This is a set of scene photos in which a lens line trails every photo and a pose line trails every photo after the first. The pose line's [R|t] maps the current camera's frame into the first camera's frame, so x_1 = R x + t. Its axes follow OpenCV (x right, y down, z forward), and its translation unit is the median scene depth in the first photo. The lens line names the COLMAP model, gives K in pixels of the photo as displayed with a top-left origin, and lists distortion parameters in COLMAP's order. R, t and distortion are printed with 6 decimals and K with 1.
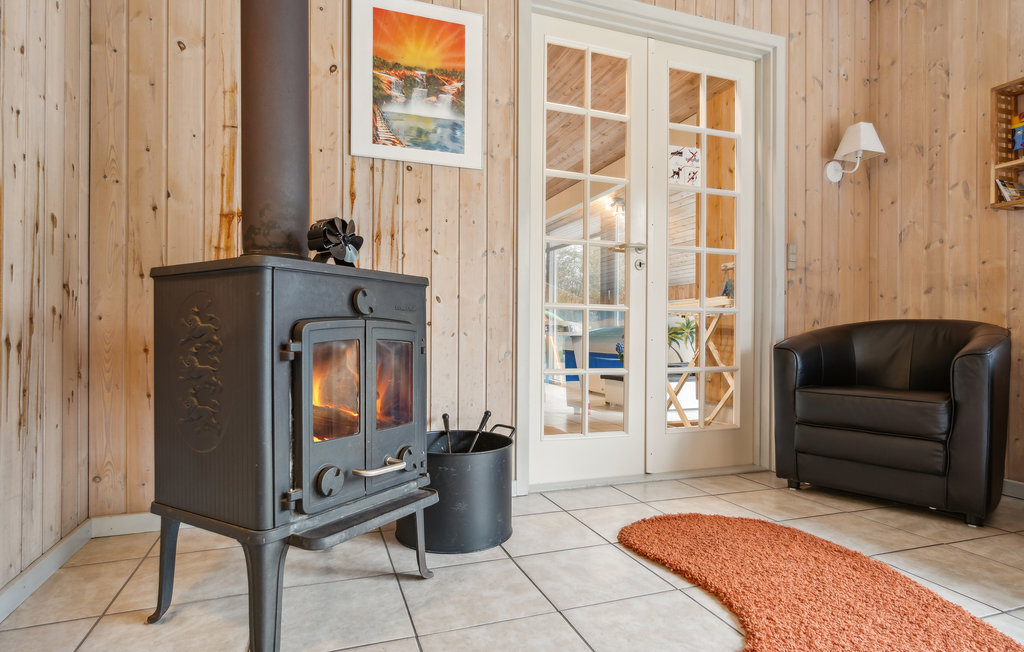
lens RADIAL K [[550.1, 0, 508.8], [0, 550.1, 333.6], [0, 0, 1]] dist [-0.006056, -0.000257]
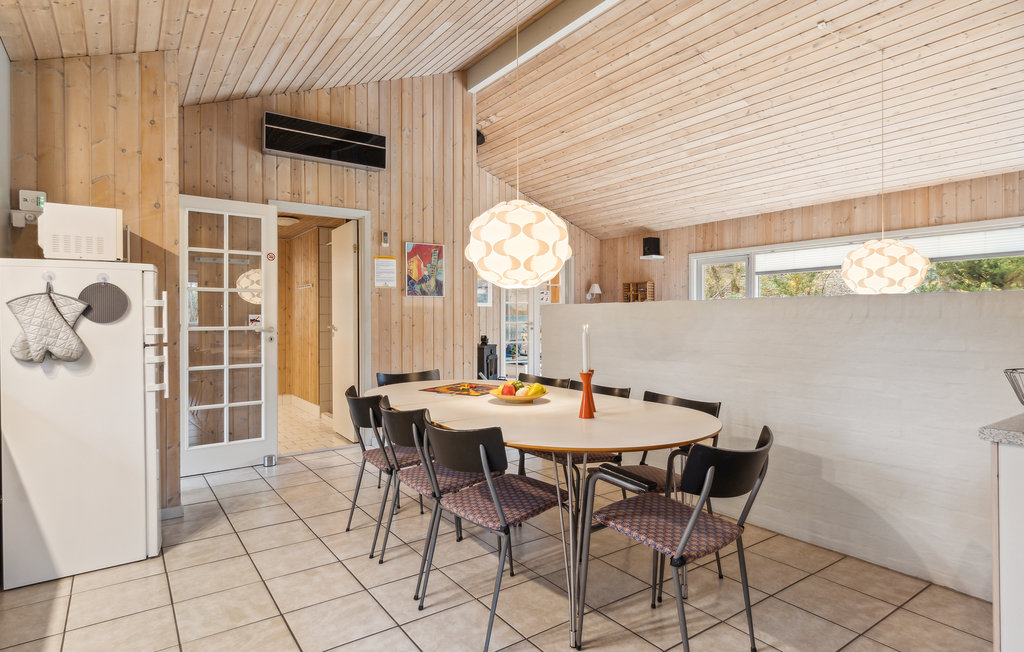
lens RADIAL K [[550.1, 0, 514.0], [0, 550.1, 321.0], [0, 0, 1]] dist [-0.006056, -0.000257]
pose [[0.961993, -0.011264, 0.272841, -0.896867], [0.009843, 0.999930, 0.006578, -0.226917], [-0.272896, -0.003642, 0.962037, -2.510021]]
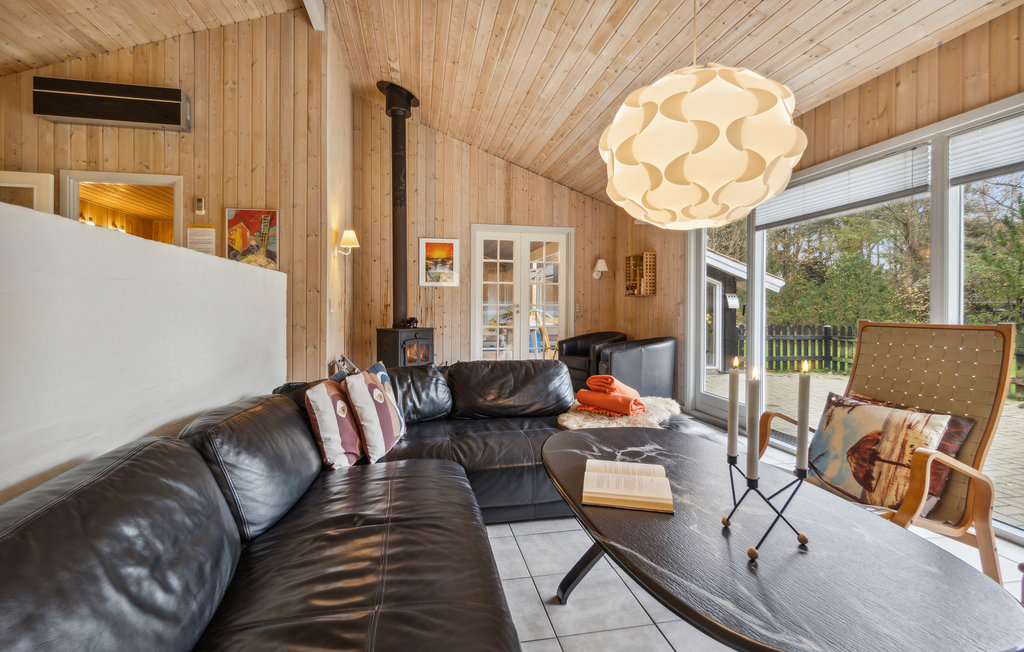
lens RADIAL K [[473.0, 0, 509.7], [0, 473.0, 309.3], [0, 0, 1]] dist [0.005343, -0.000332]
pose [[0.988433, -0.001933, -0.151649, 0.676328], [0.002036, 0.999998, 0.000526, -0.165163], [0.151648, -0.000829, 0.988434, -1.731668]]
